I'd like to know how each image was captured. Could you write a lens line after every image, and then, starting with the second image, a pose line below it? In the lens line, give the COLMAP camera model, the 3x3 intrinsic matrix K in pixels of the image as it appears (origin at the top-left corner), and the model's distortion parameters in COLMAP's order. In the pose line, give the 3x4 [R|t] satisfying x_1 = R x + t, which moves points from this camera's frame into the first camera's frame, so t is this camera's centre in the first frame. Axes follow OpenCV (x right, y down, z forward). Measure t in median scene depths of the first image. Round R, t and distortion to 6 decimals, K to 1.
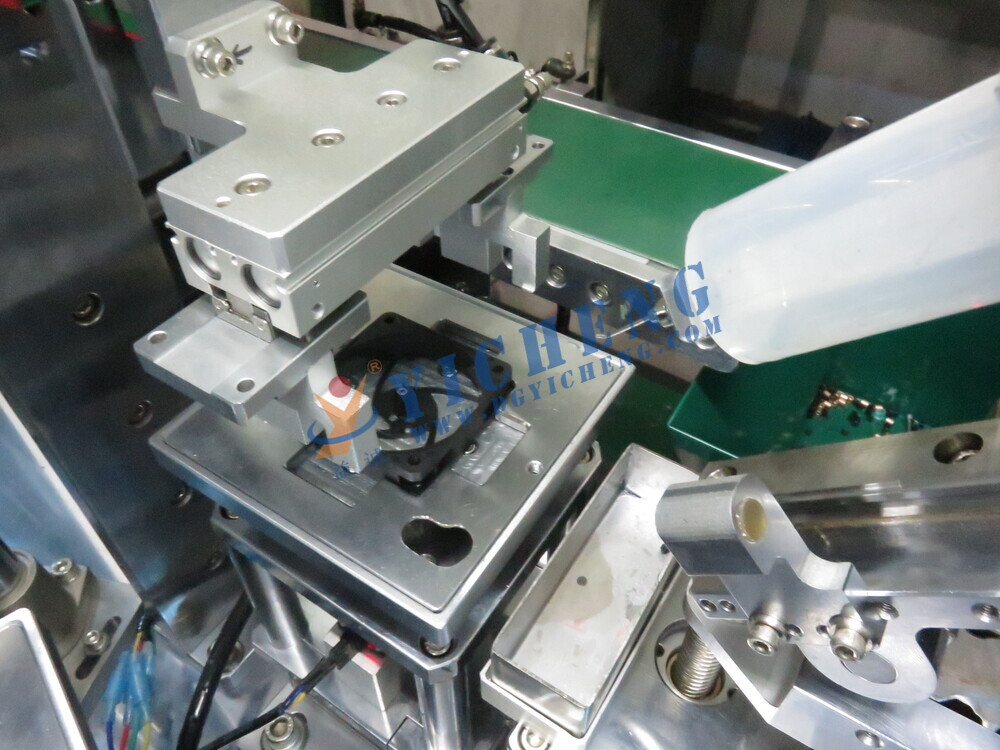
lens RADIAL K [[752.5, 0, 499.4], [0, 752.5, 375.1], [0, 0, 1]] dist [0.001701, 0.000519]
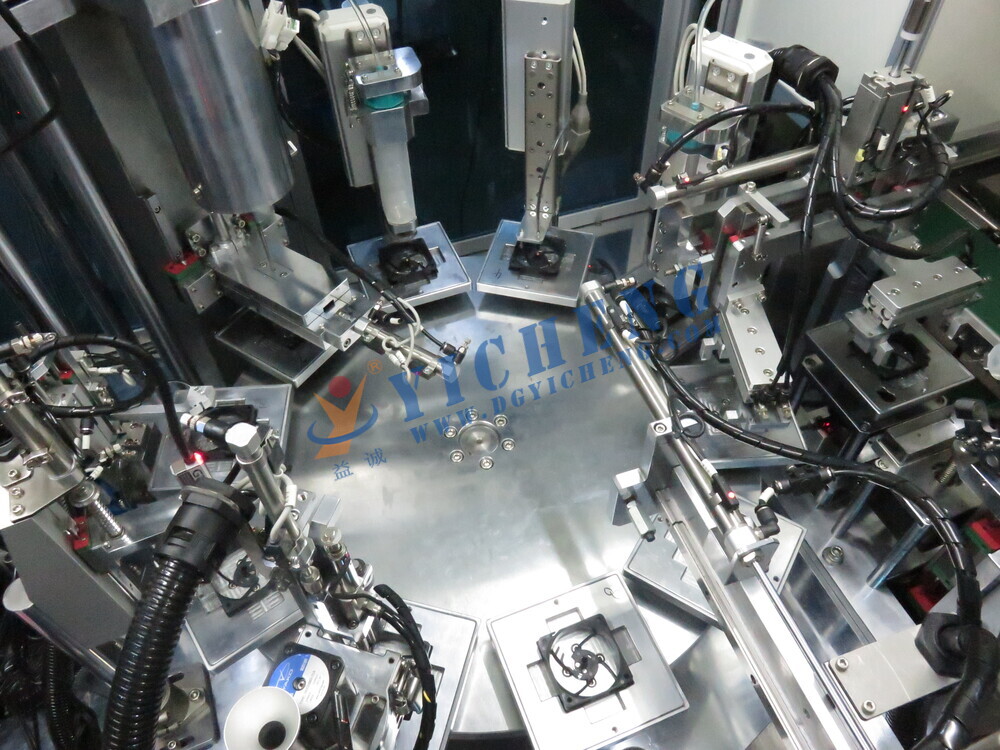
lens RADIAL K [[752.5, 0, 502.2], [0, 752.5, 374.6], [0, 0, 1]] dist [0.001701, 0.000519]
pose [[0.809598, 0.435230, -0.393860, -0.171564], [-0.396481, 0.900257, 0.179834, 0.197402], [0.432844, 0.010565, 0.901407, -2.637532]]
